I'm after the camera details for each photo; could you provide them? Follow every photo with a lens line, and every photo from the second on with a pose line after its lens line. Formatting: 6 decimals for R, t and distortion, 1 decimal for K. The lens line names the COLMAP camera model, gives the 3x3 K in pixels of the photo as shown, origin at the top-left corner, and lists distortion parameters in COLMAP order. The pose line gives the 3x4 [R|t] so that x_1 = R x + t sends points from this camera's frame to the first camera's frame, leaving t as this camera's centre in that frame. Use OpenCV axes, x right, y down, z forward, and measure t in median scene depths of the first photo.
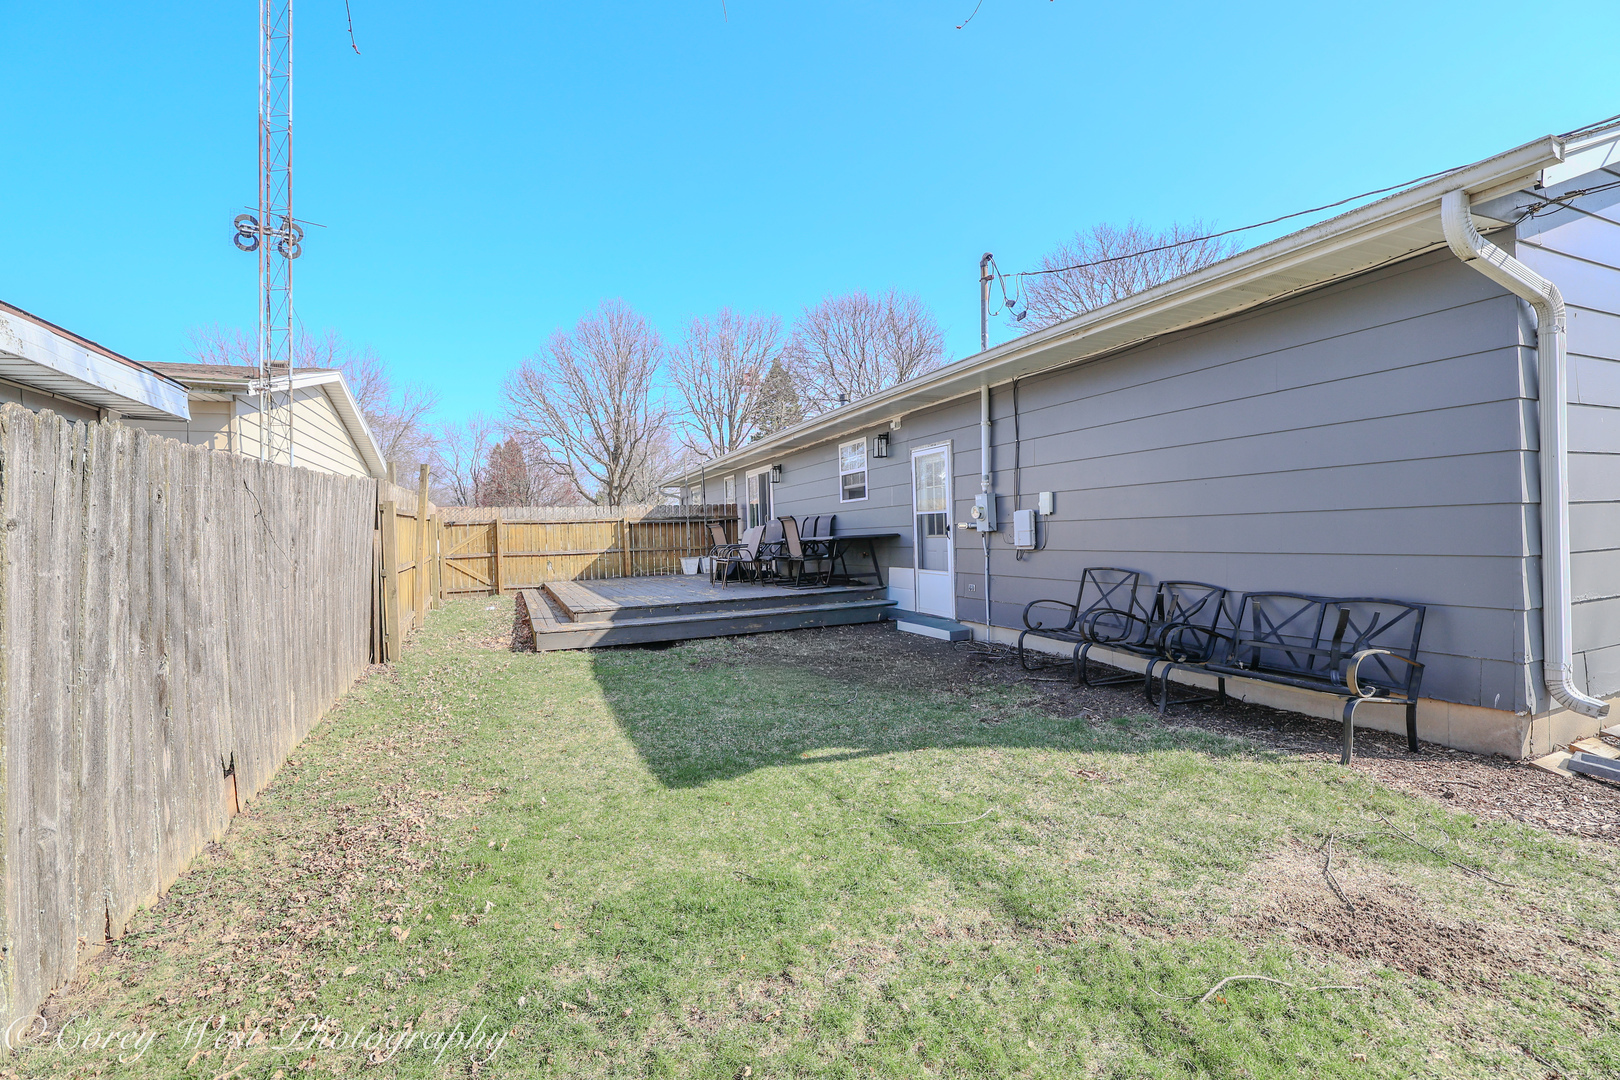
lens RADIAL K [[701.8, 0, 807.6], [0, 701.8, 529.0], [0, 0, 1]] dist [-0.003000, 0.000224]
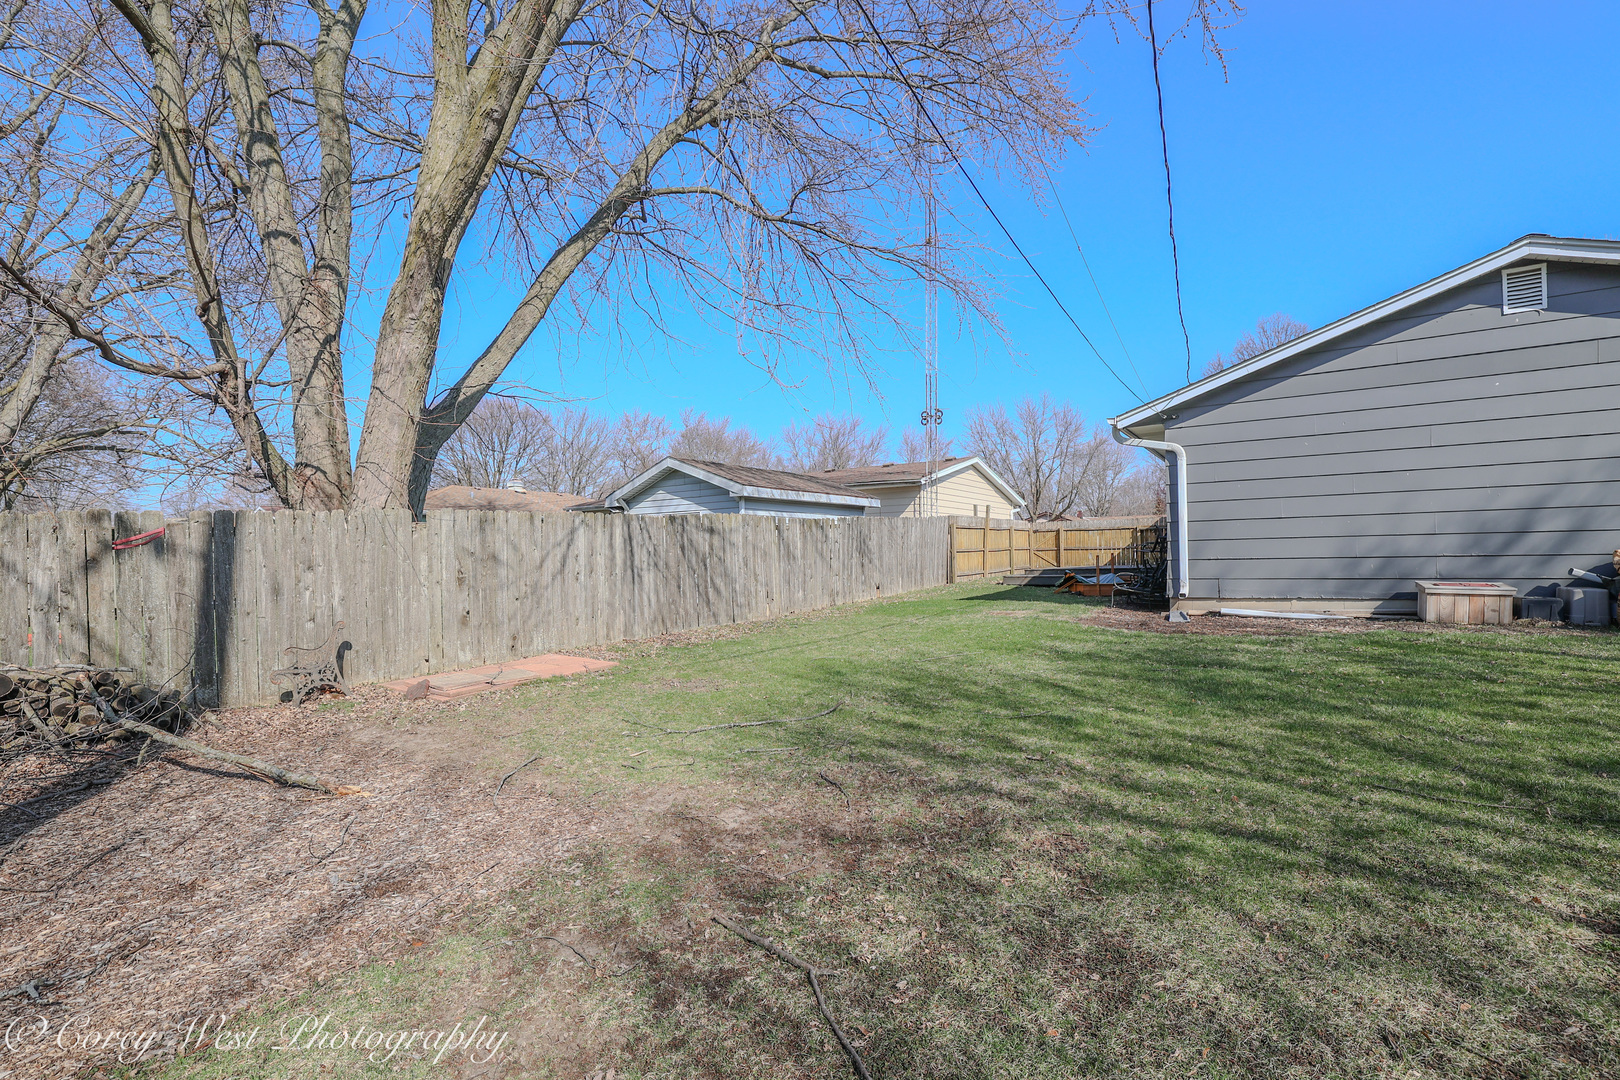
lens RADIAL K [[701.8, 0, 808.4], [0, 701.8, 545.3], [0, 0, 1]] dist [-0.003000, 0.000224]
pose [[0.543700, 0.008306, -0.839238, 2.079354], [0.004813, 0.999904, 0.013014, 0.009636], [0.839266, -0.011115, 0.543608, -1.400872]]
